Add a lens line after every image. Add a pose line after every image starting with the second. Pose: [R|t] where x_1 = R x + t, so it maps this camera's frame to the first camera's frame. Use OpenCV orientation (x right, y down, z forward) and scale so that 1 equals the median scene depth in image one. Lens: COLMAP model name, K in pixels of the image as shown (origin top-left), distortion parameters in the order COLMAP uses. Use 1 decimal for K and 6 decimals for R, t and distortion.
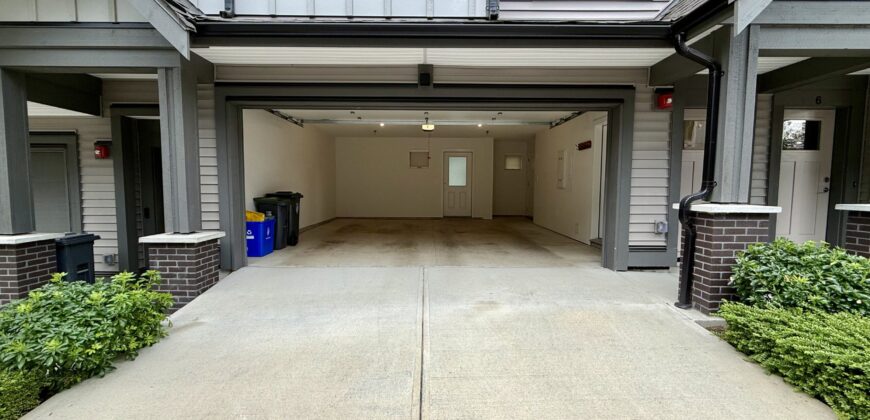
lens RADIAL K [[347.0, 0, 433.8], [0, 347.0, 209.5], [0, 0, 1]] dist [-0.000082, 0.000169]
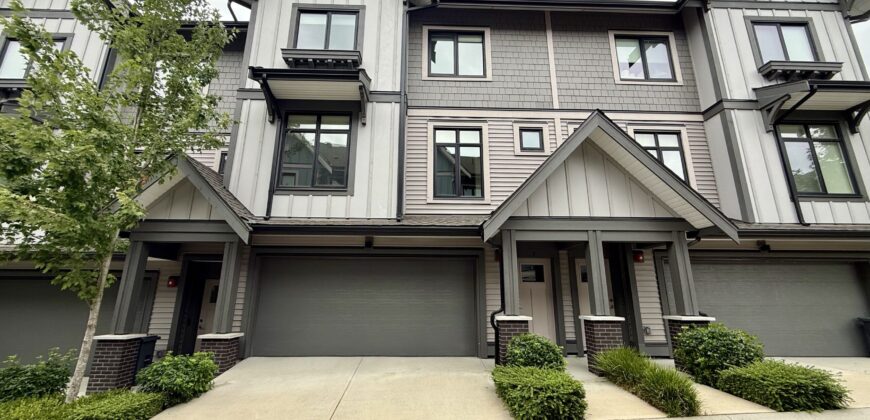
lens RADIAL K [[347.0, 0, 433.4], [0, 347.0, 210.9], [0, 0, 1]] dist [-0.000082, 0.000169]
pose [[0.999749, 0.006119, 0.021557, 0.314458], [0.000714, 0.952810, -0.303565, 0.012974], [-0.022397, 0.303504, 0.952567, -0.910577]]
